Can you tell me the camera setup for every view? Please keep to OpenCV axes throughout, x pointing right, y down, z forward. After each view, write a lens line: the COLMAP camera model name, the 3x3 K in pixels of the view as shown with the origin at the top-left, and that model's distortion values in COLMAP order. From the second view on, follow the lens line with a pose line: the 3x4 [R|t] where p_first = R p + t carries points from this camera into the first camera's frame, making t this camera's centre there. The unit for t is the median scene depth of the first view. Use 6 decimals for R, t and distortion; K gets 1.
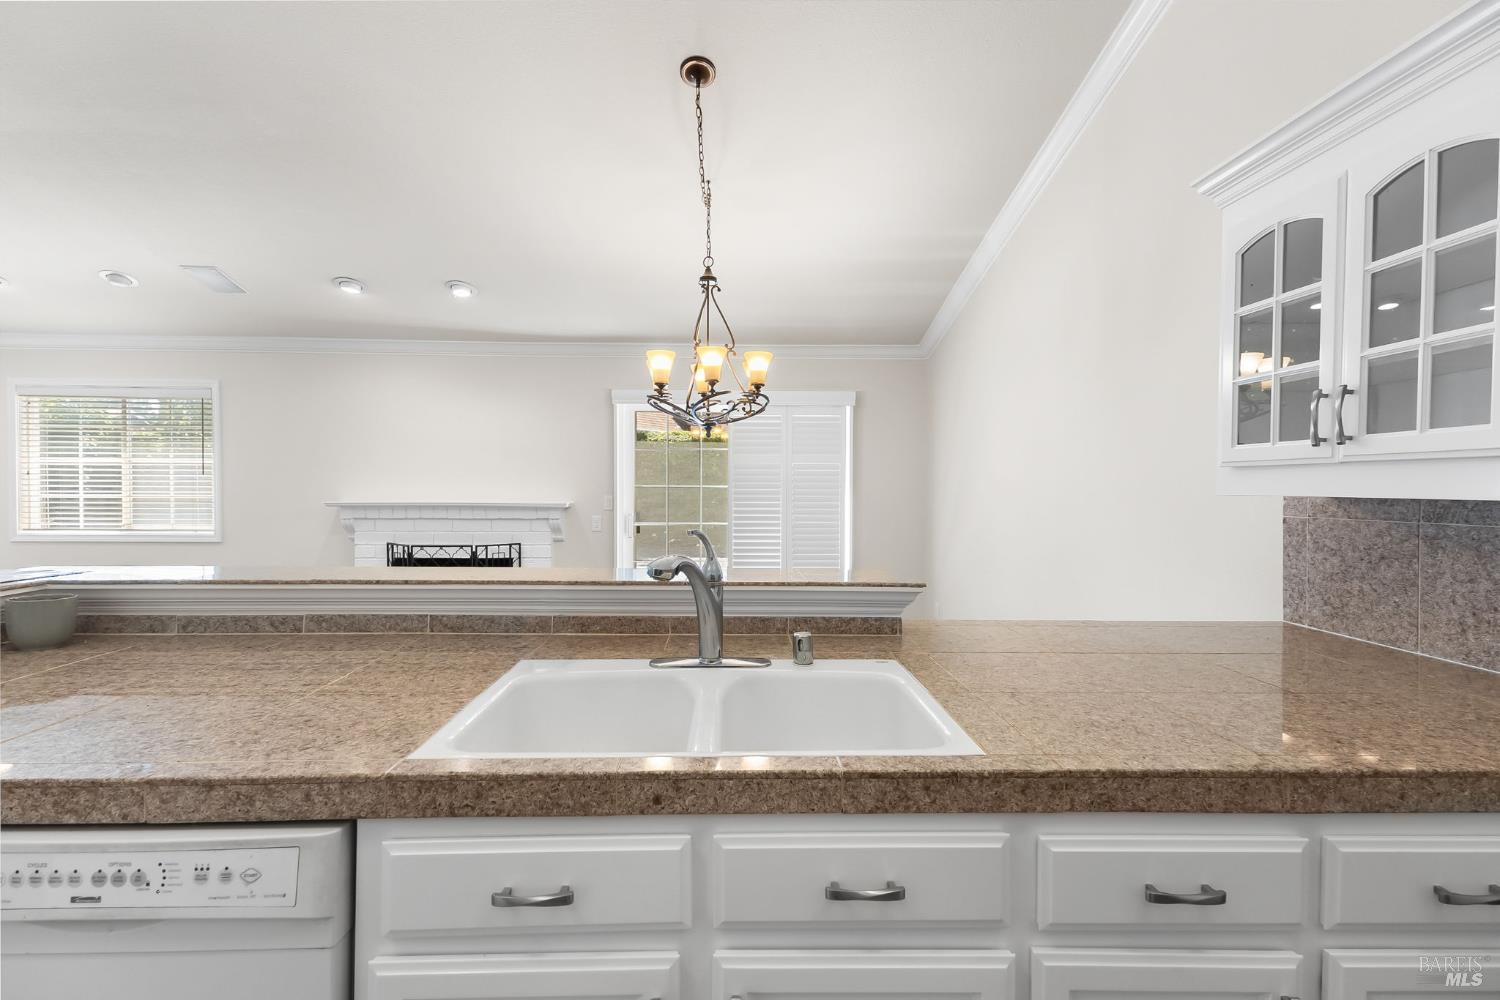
lens RADIAL K [[686.1, 0, 739.0], [0, 686.1, 490.6], [0, 0, 1]] dist [0.018223, -0.000684]
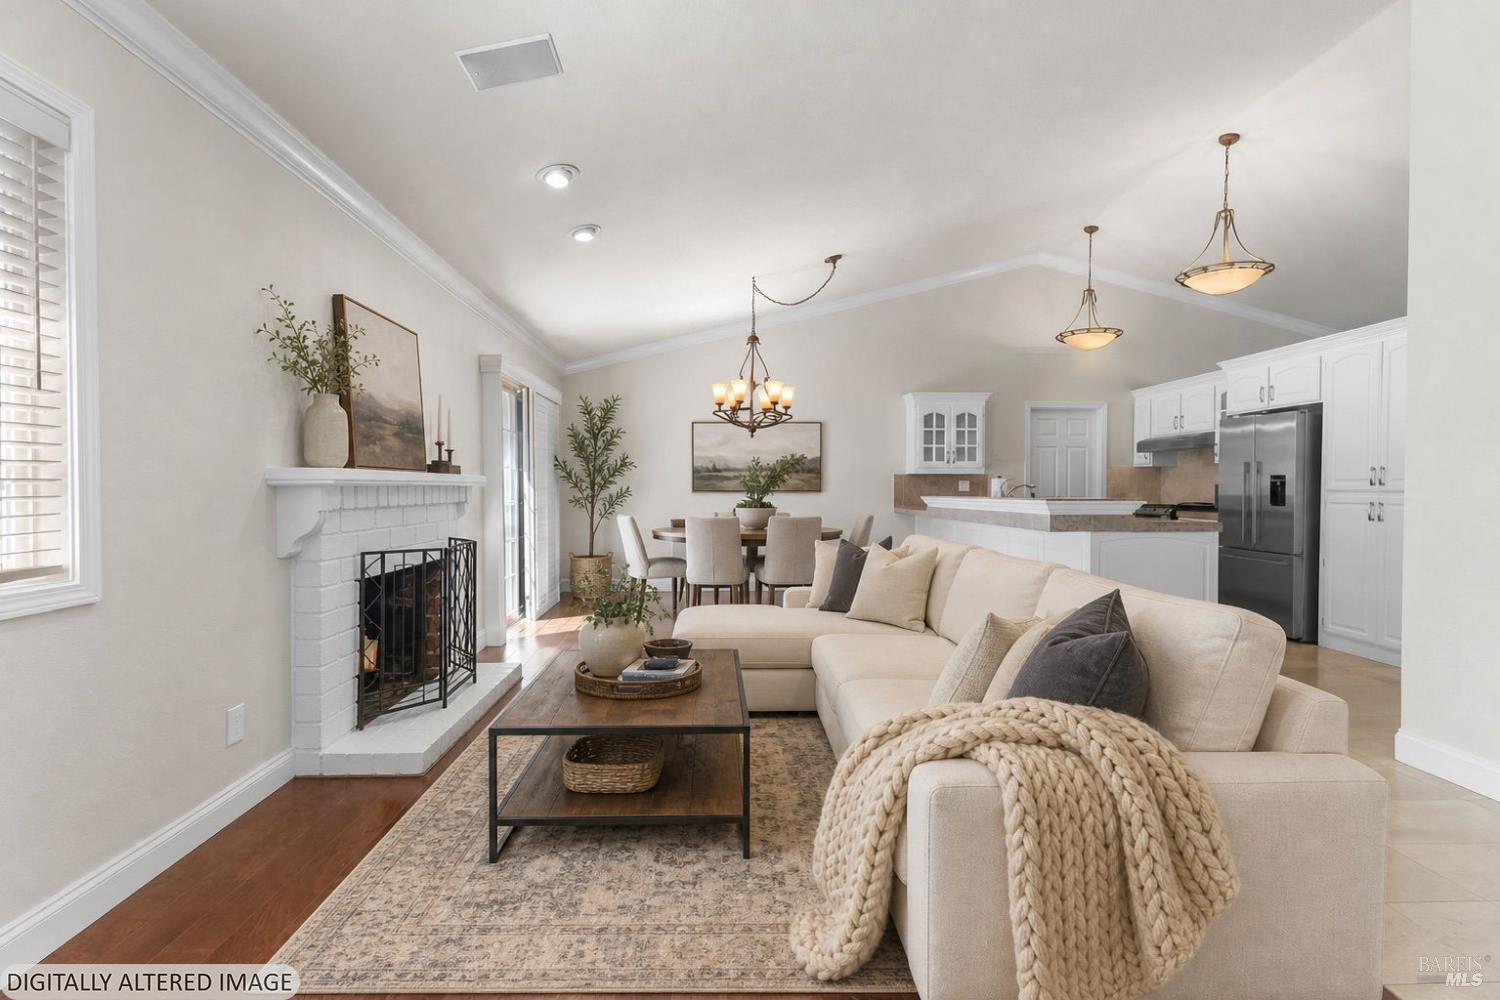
lens RADIAL K [[686.1, 0, 748.7], [0, 686.1, 494.4], [0, 0, 1]] dist [0.018223, -0.000684]
pose [[-0.021593, -0.013626, 0.999674, -3.829660], [0.004880, 0.999894, 0.013734, 0.082085], [-0.999755, 0.005174, -0.021524, 2.431251]]
